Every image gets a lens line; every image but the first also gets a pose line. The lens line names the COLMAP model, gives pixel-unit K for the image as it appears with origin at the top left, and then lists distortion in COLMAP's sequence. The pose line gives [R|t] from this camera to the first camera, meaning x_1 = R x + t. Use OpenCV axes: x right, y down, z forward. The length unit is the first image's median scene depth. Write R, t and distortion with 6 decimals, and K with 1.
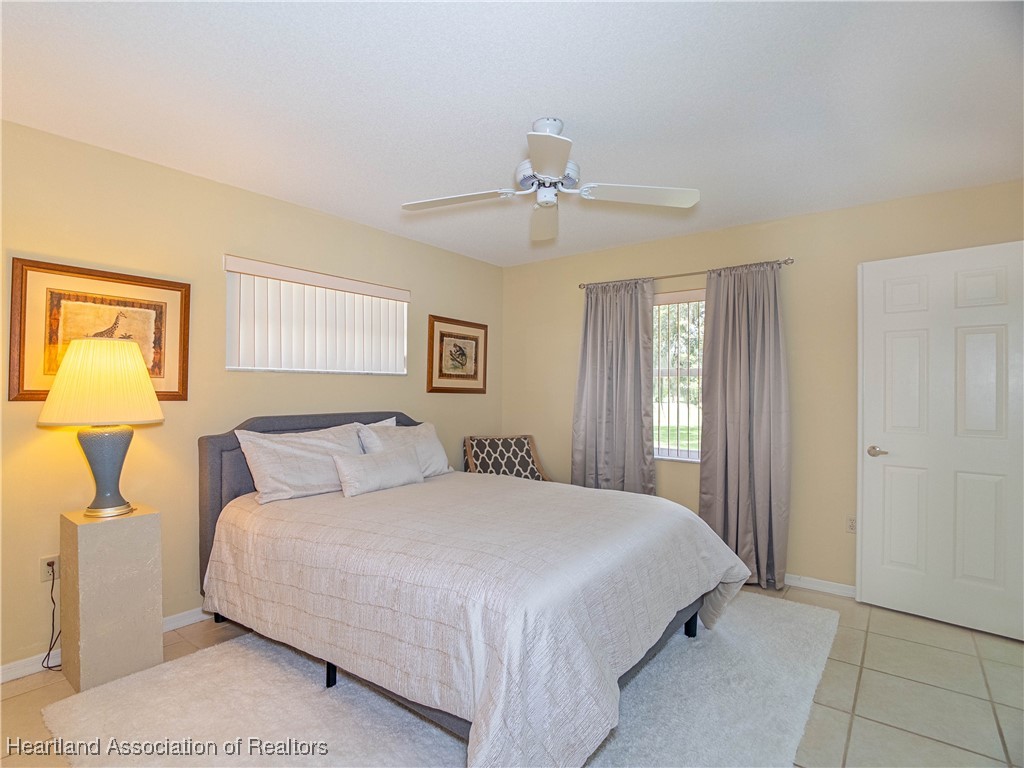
lens RADIAL K [[517.3, 0, 512.8], [0, 517.3, 385.7], [0, 0, 1]] dist [-0.024210, 0.000214]
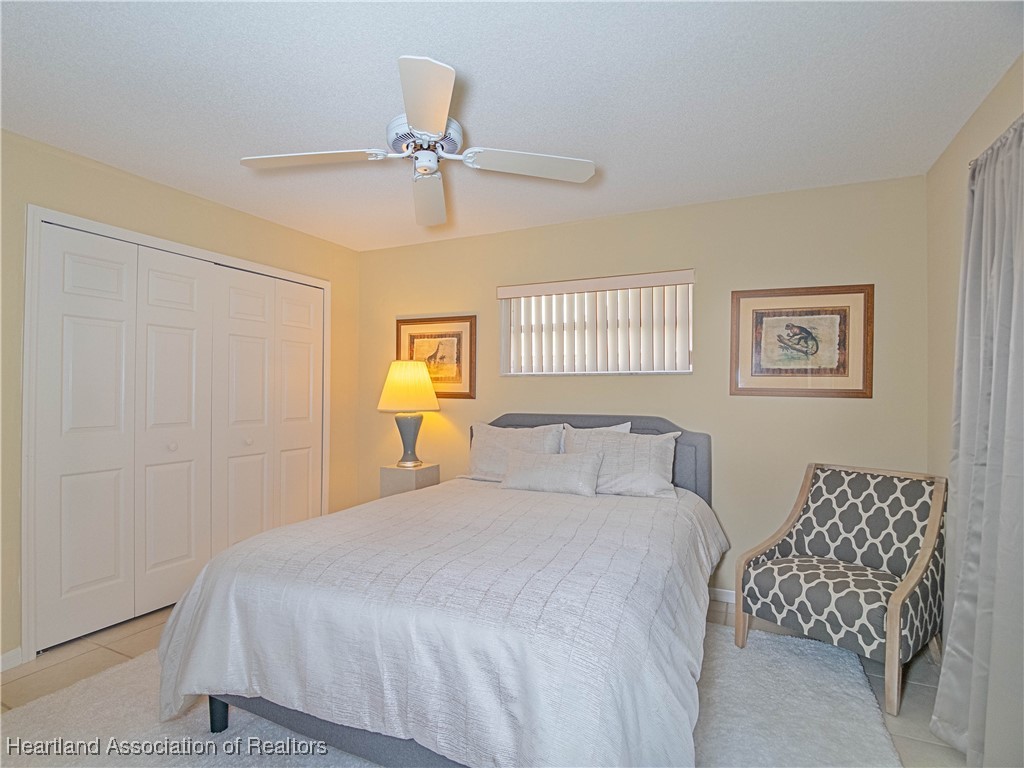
lens RADIAL K [[463.4, 0, 509.7], [0, 463.4, 390.4], [0, 0, 1]] dist [-0.038868, -0.000856]
pose [[0.233854, 0.005807, -0.972254, 0.395630], [0.008607, 0.999931, 0.008043, -0.001478], [0.972234, -0.010249, 0.233788, 0.505355]]
